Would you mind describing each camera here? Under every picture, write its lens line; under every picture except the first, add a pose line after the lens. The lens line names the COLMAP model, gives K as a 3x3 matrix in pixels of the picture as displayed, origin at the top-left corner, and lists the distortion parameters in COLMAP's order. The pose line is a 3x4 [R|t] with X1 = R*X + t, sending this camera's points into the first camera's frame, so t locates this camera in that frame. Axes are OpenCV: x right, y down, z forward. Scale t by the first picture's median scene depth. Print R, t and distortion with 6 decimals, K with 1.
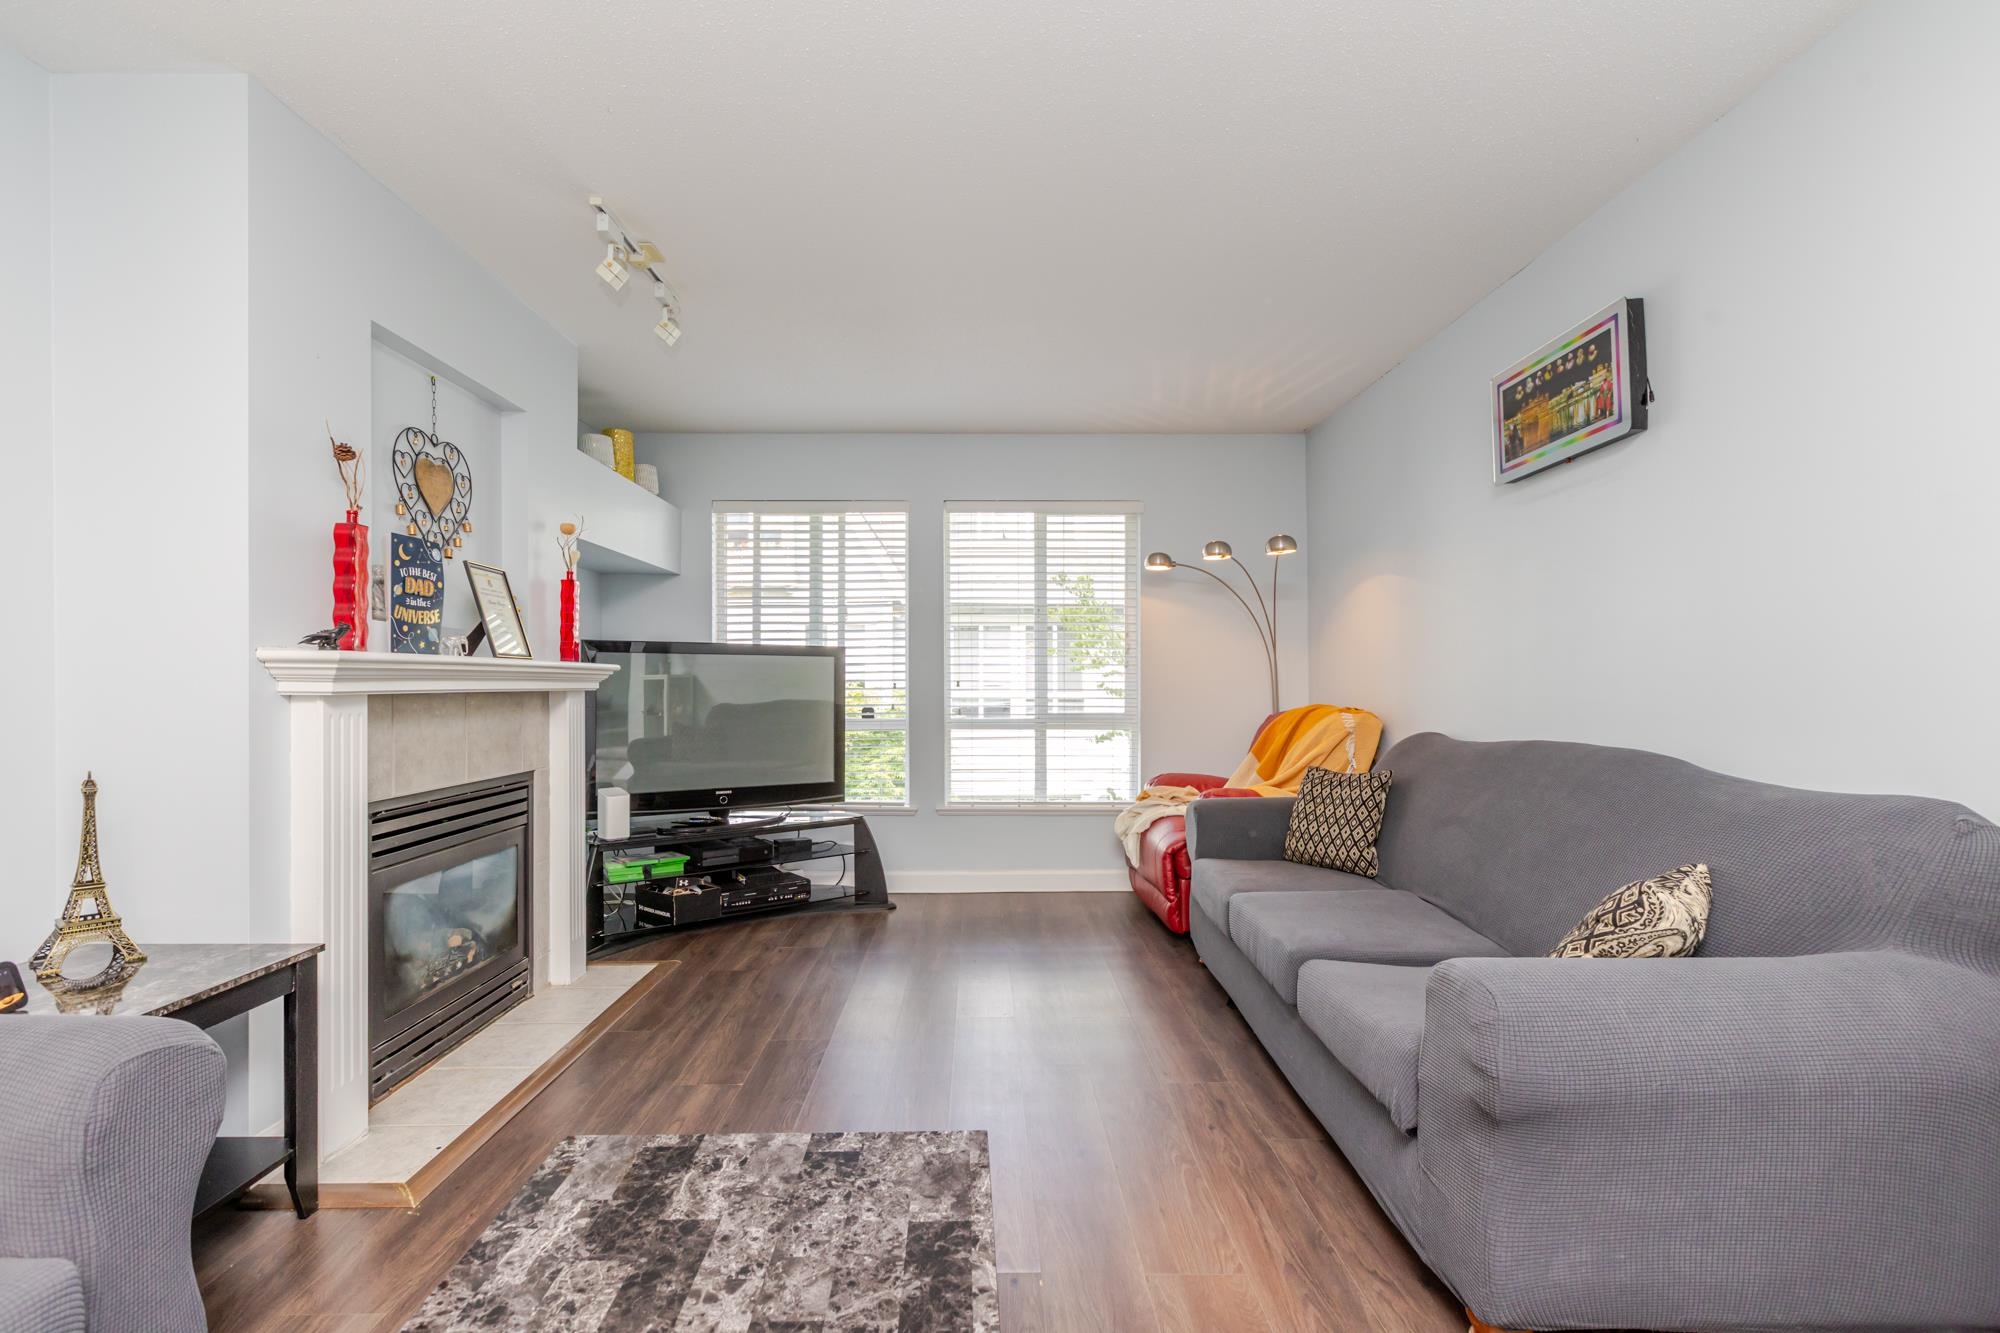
lens RADIAL K [[903.3, 0, 992.4], [0, 903.3, 679.0], [0, 0, 1]] dist [0.000883, -0.000910]
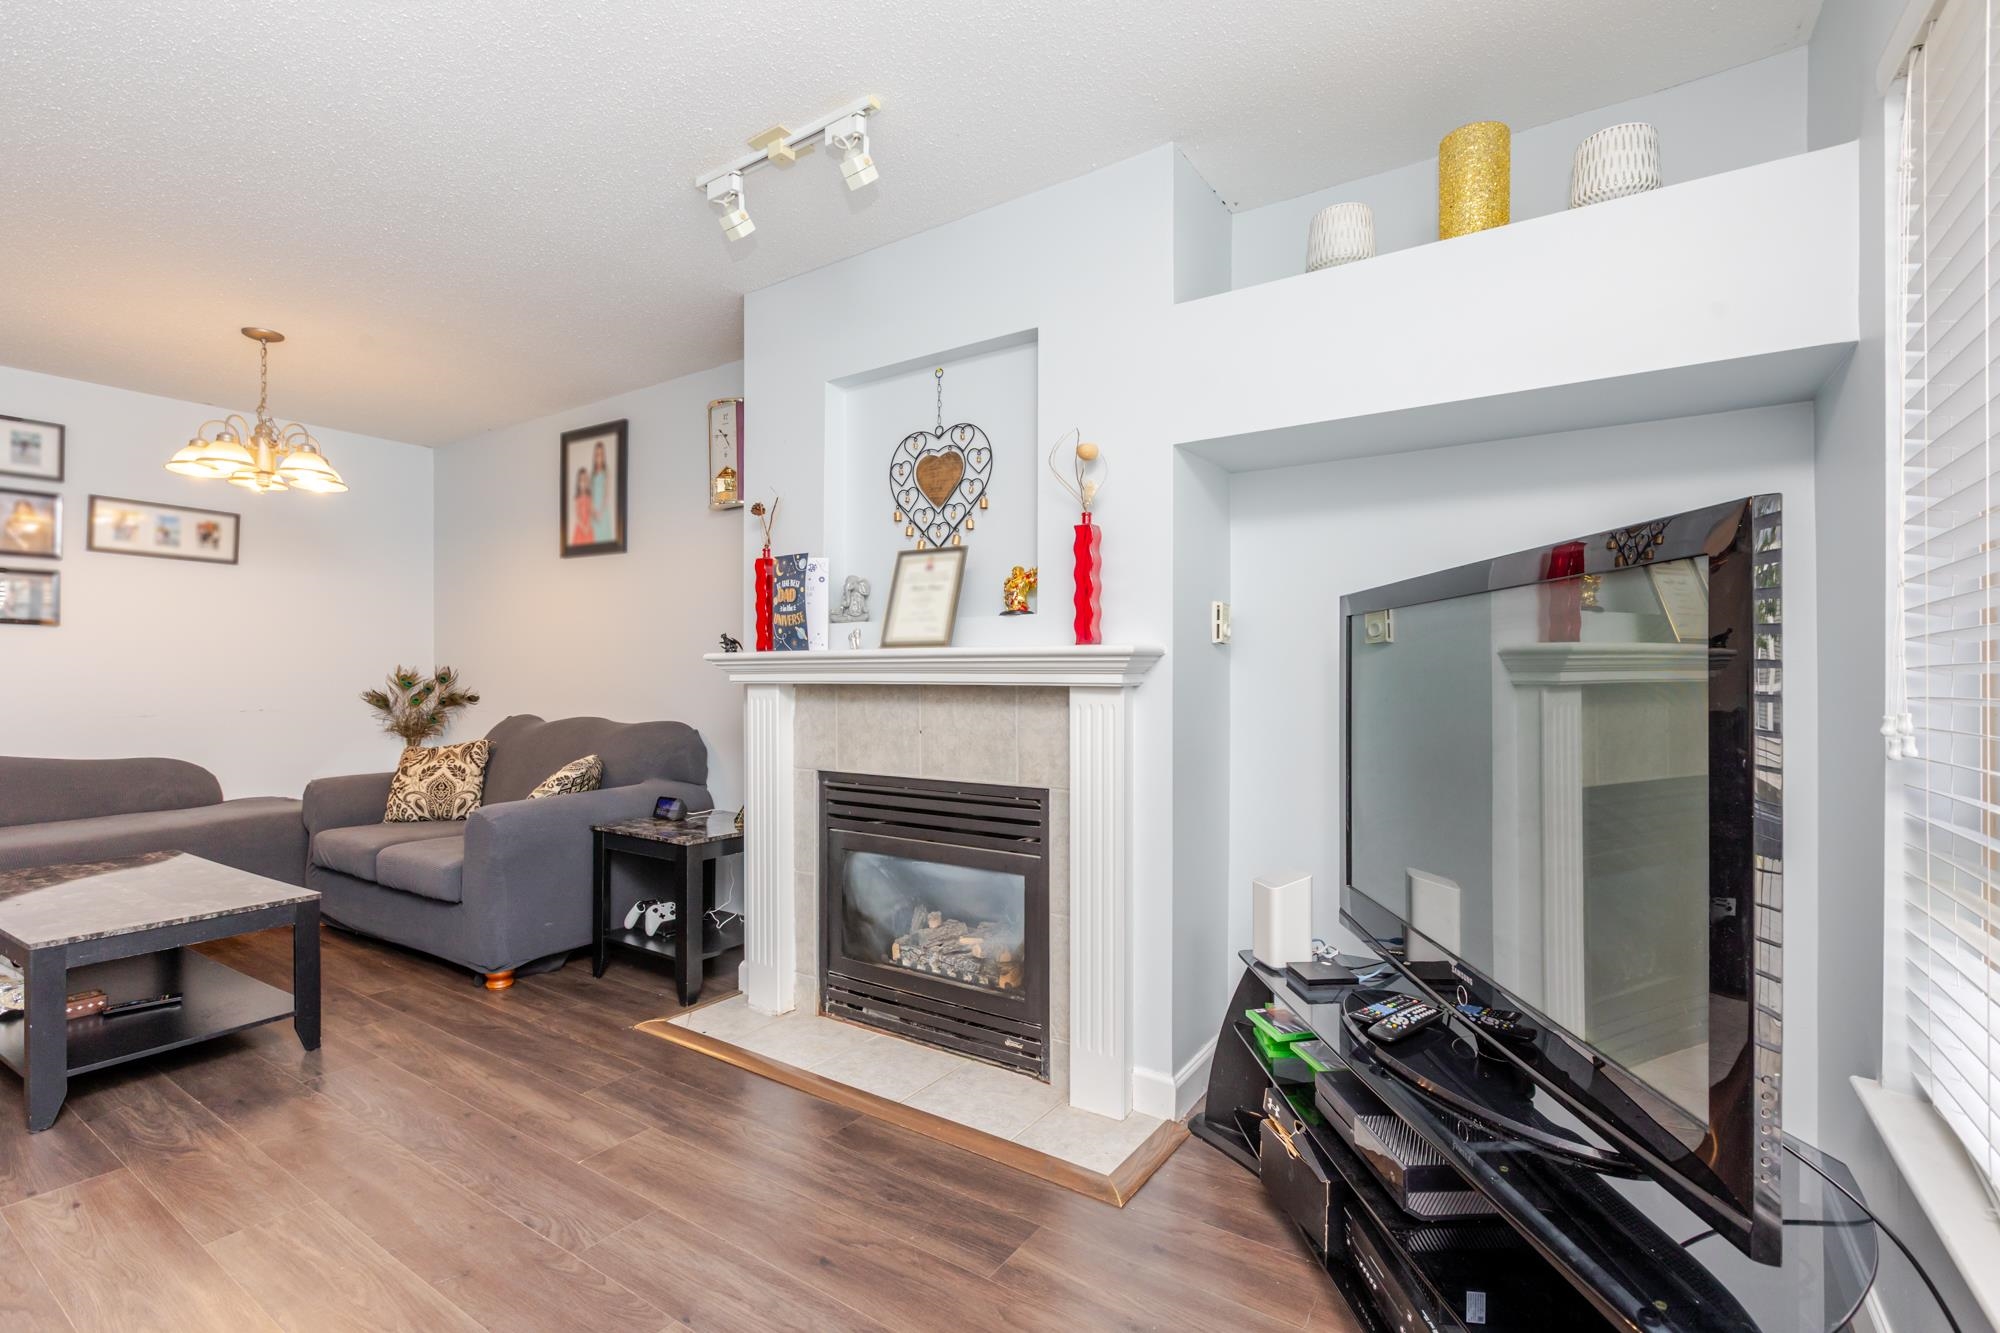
lens RADIAL K [[890.6, 0, 995.0], [0, 890.6, 669.9], [0, 0, 1]] dist [0.000367, -0.000109]
pose [[-0.562911, 0.001399, -0.826516, 0.144846], [0.006464, 0.999975, -0.002710, 0.002188], [0.826492, -0.006868, -0.562906, 1.422331]]
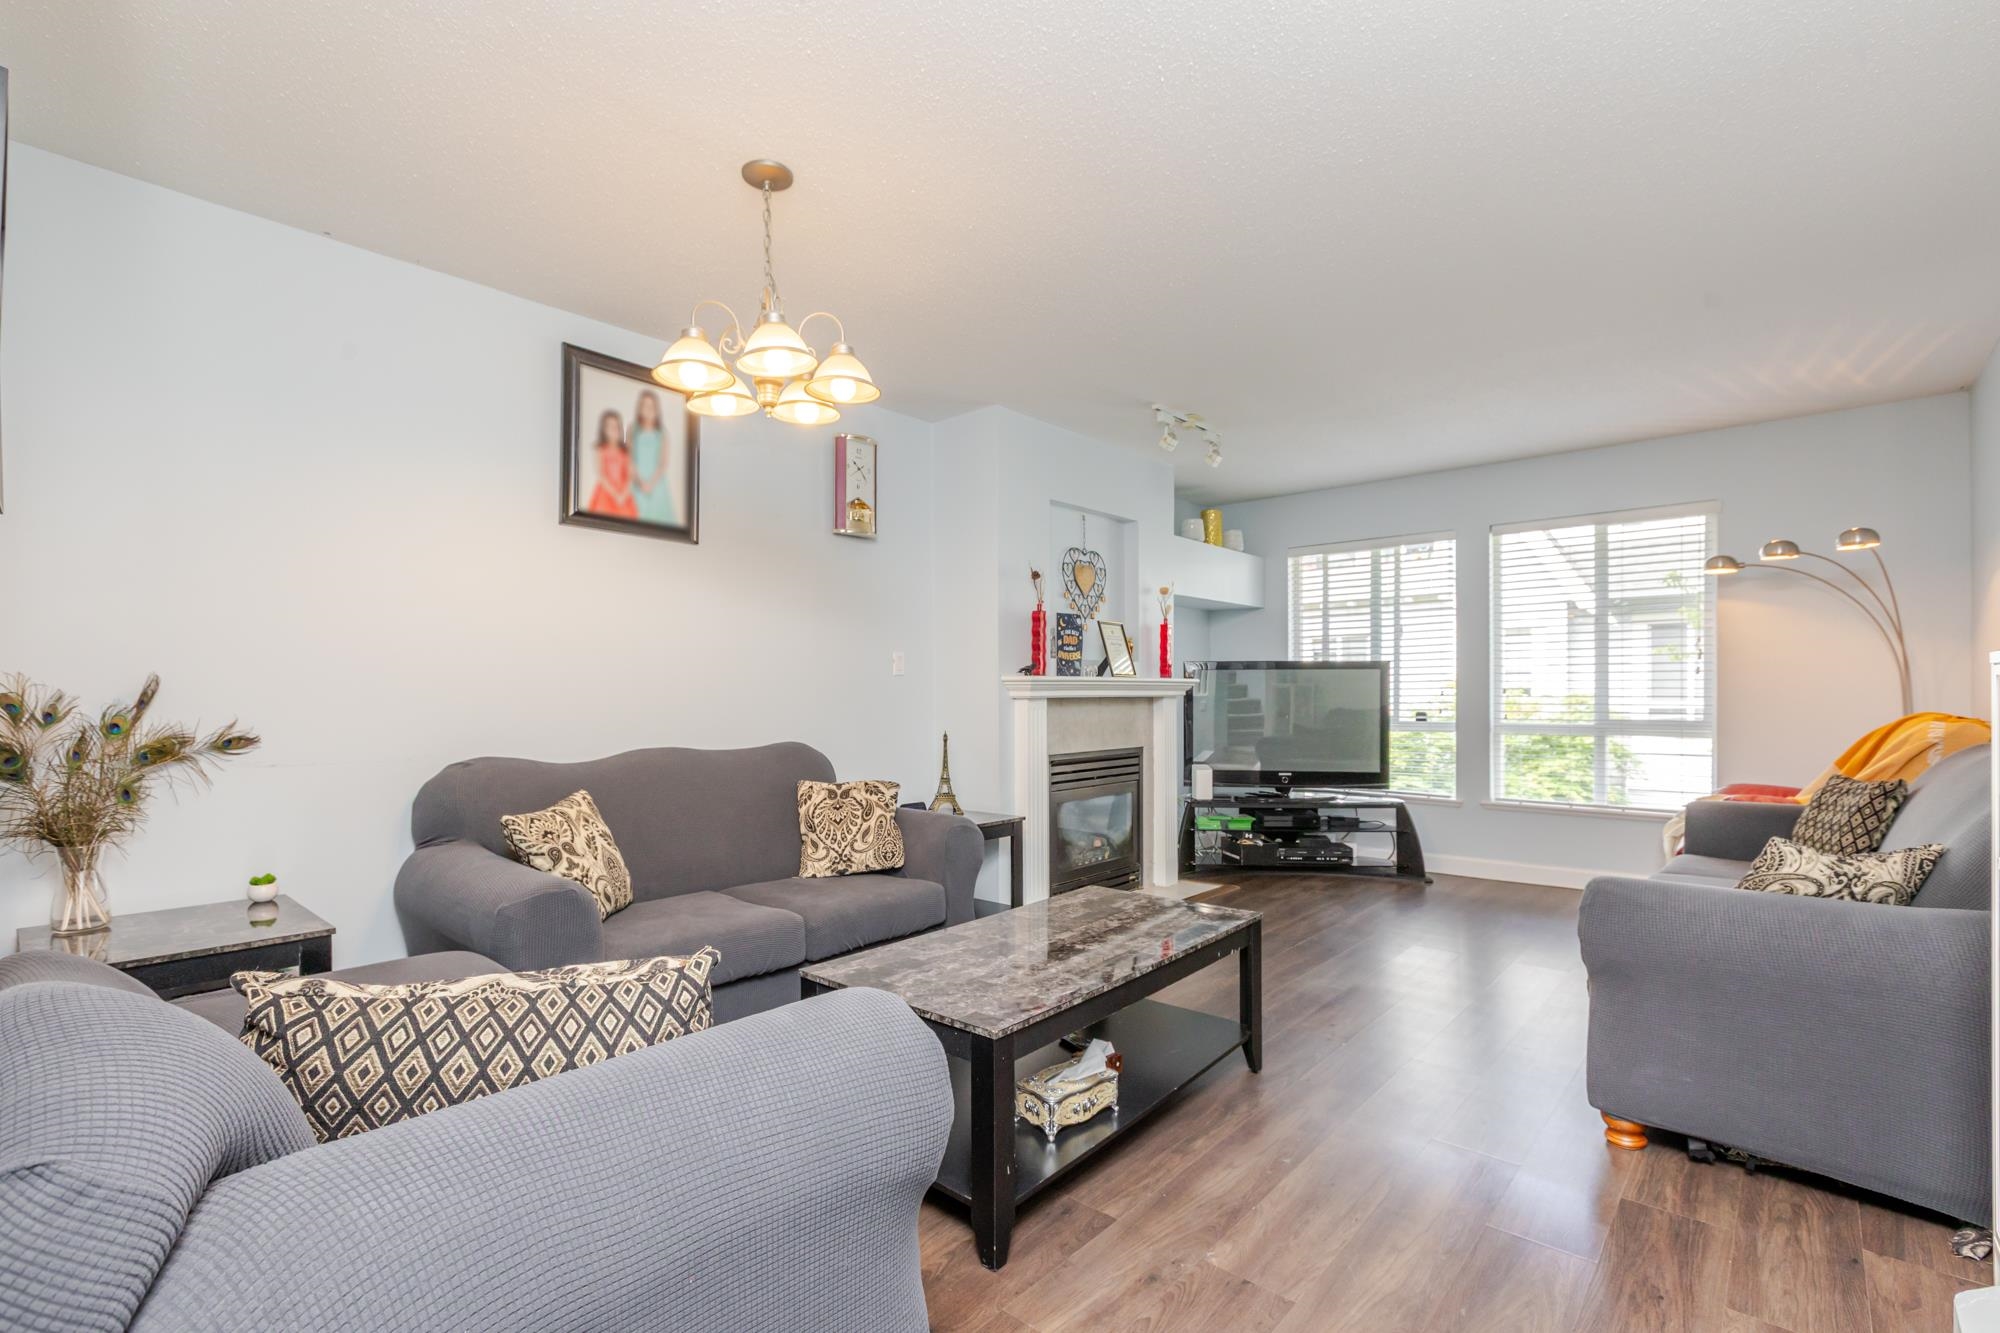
lens RADIAL K [[903.3, 0, 992.4], [0, 903.3, 679.0], [0, 0, 1]] dist [0.000883, -0.000910]
pose [[0.745849, -0.012553, -0.665997, 0.363147], [0.005924, 0.999908, -0.012213, 0.000042], [0.666089, 0.005163, 0.745854, -0.370341]]
